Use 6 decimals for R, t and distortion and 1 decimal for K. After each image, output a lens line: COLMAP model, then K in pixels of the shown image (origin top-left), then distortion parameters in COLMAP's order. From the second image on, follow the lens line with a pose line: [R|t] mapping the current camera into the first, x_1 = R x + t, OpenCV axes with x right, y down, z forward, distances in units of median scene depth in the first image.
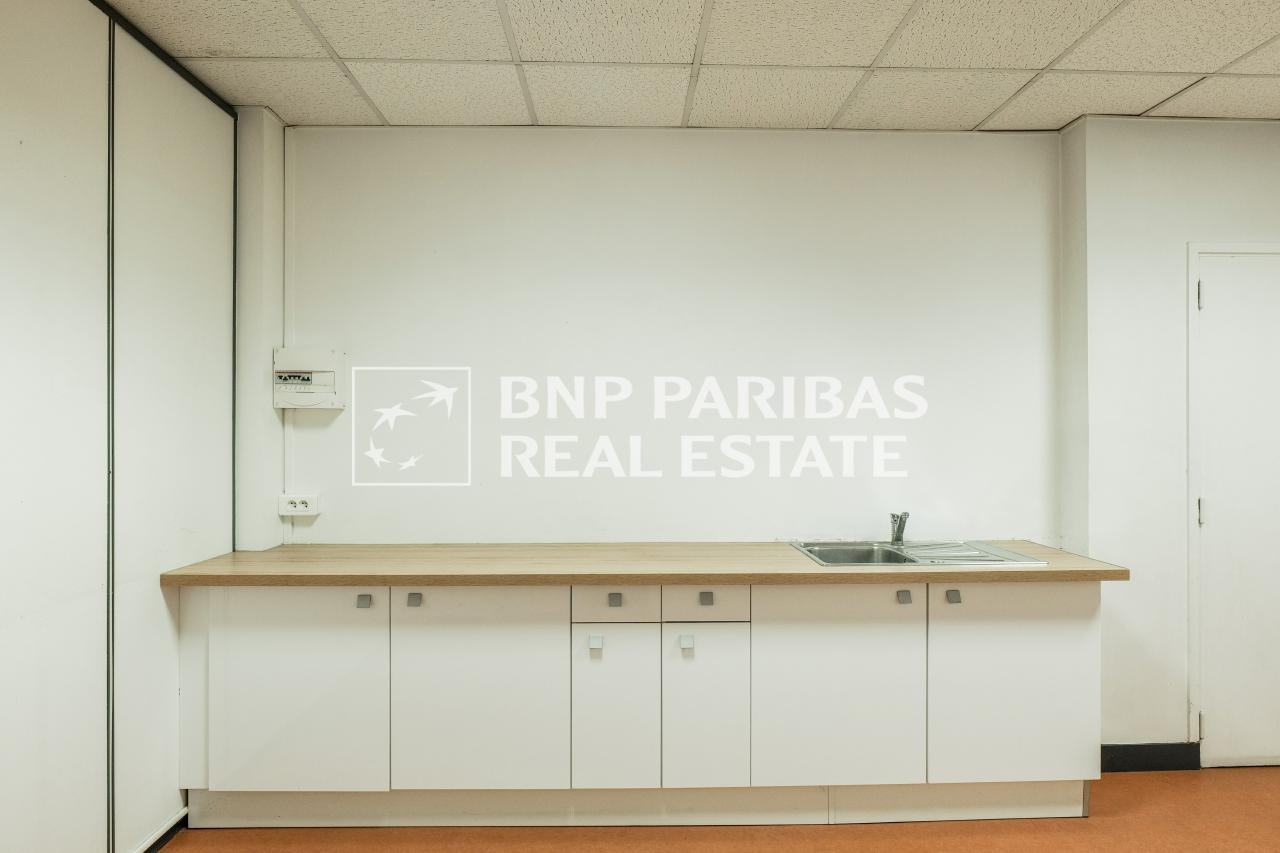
lens RADIAL K [[808.0, 0, 640.0], [0, 808.0, 426.5], [0, 0, 1]] dist [-0.011390, -0.000616]
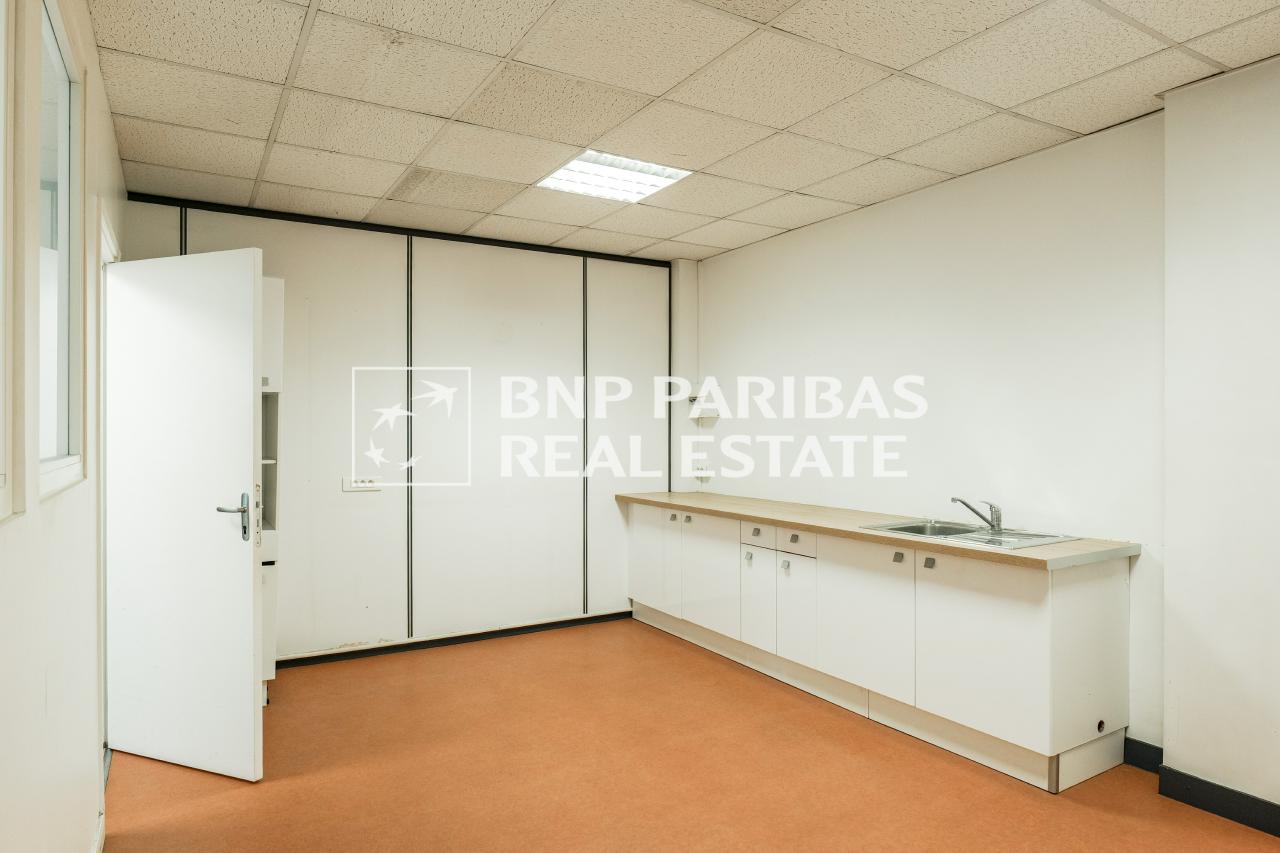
lens RADIAL K [[775.9, 0, 643.3], [0, 775.9, 428.1], [0, 0, 1]] dist [-0.002265, 0.000462]
pose [[0.492621, 0.000128, -0.870244, 1.210553], [0.002391, 0.999996, 0.001500, -0.000026], [0.870241, -0.002820, 0.492618, 0.023857]]
